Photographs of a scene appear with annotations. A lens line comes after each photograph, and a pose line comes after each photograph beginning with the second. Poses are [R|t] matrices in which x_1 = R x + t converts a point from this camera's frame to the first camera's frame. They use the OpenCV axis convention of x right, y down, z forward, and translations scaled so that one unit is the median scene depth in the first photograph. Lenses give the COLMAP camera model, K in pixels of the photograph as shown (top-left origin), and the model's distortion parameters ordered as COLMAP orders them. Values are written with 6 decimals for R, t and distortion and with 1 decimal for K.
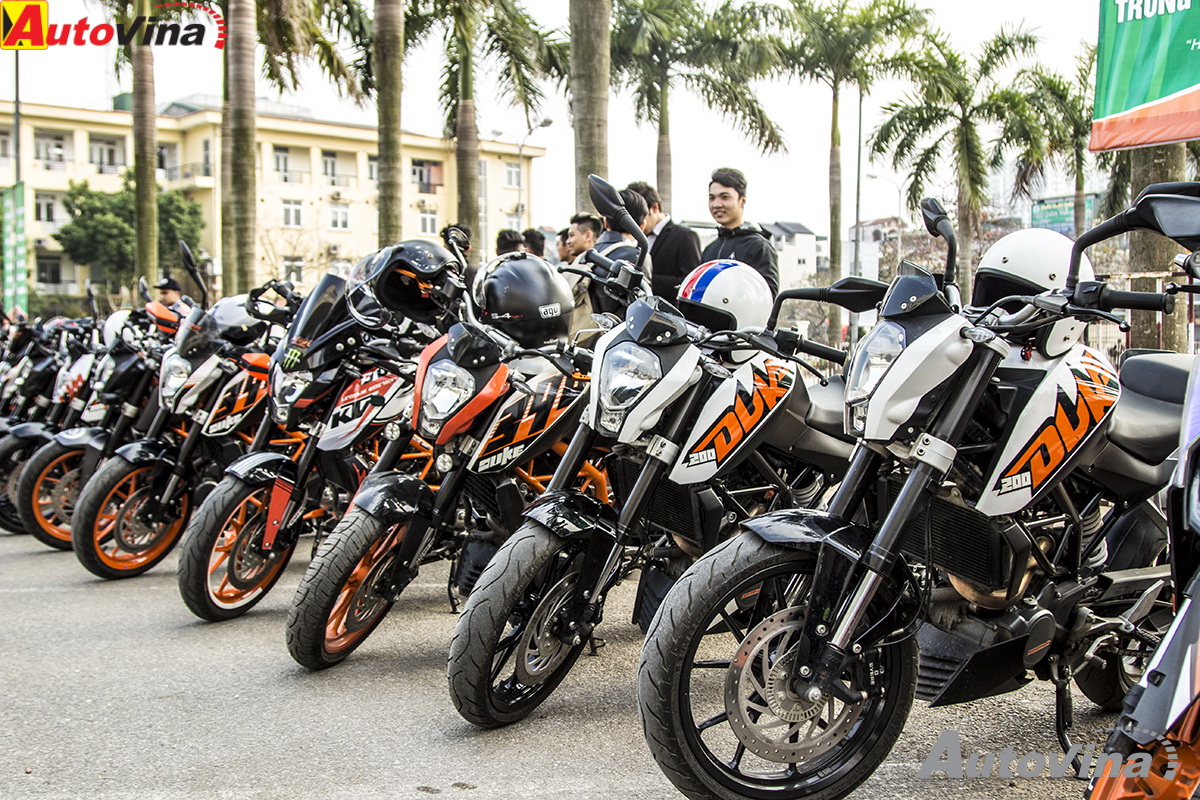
lens RADIAL K [[1268.5, 0, 596.2], [0, 1268.5, 427.6], [0, 0, 1]] dist [-0.118856, 0.033832]
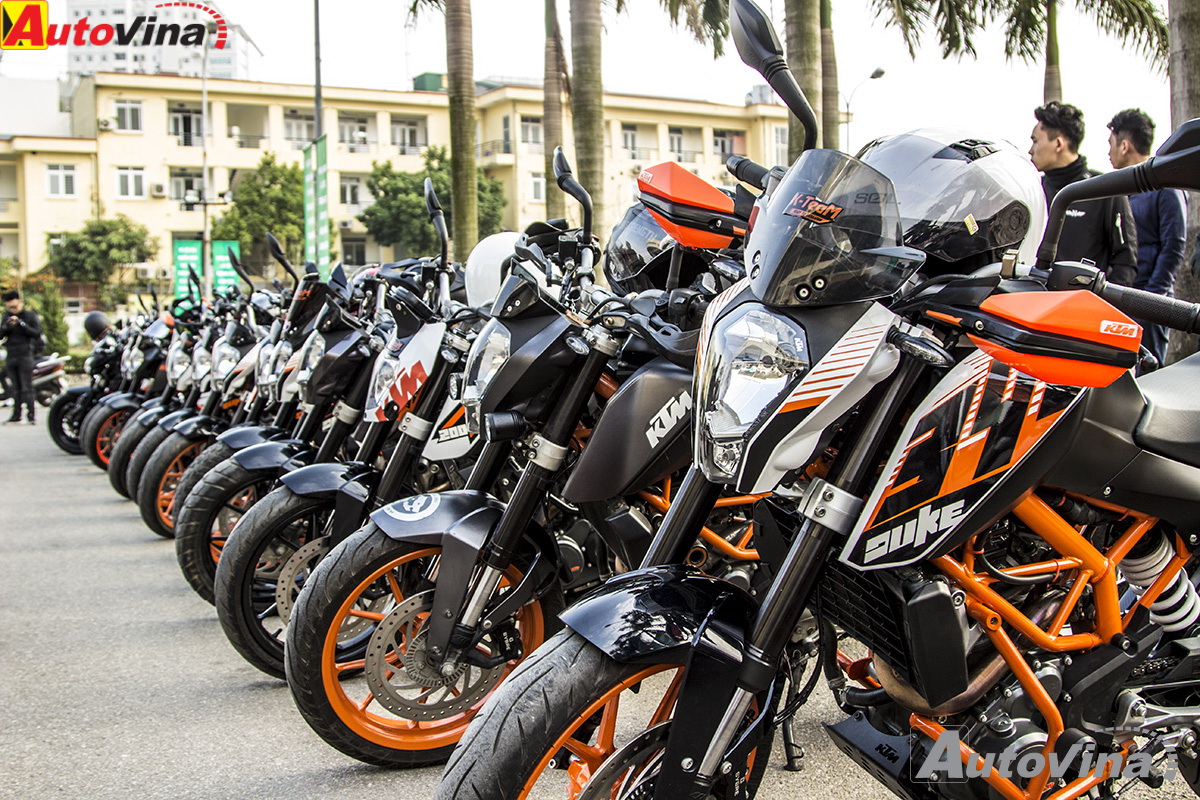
lens RADIAL K [[1268.5, 0, 596.2], [0, 1268.5, 427.6], [0, 0, 1]] dist [-0.118856, 0.033832]
pose [[0.974391, 0.003286, -0.224838, -0.053276], [0.000578, 0.999853, 0.017121, -0.005945], [0.224862, -0.016812, 0.974246, 0.120500]]
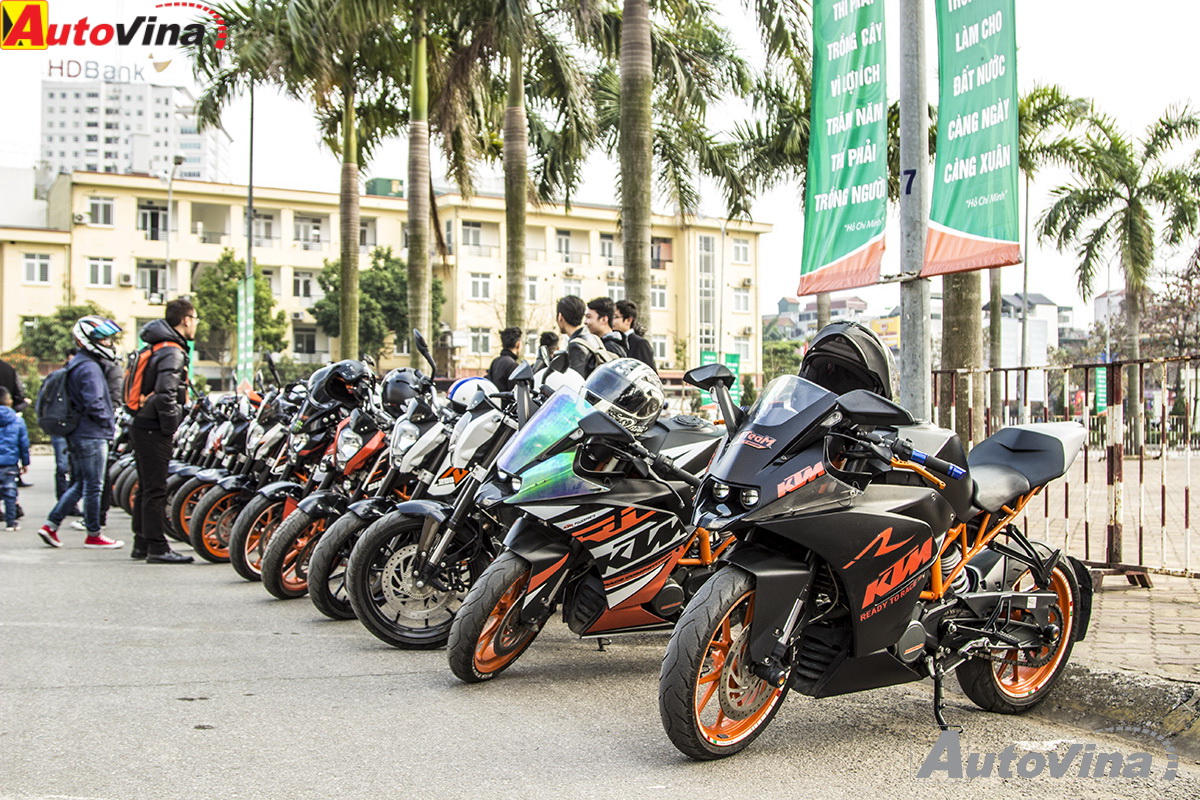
lens RADIAL K [[1268.5, 0, 596.2], [0, 1268.5, 427.6], [0, 0, 1]] dist [-0.118856, 0.033832]
pose [[0.980812, 0.011198, -0.194635, 0.071270], [-0.021841, 0.998376, -0.052622, 0.004057], [0.193730, 0.055864, 0.979463, -0.086824]]
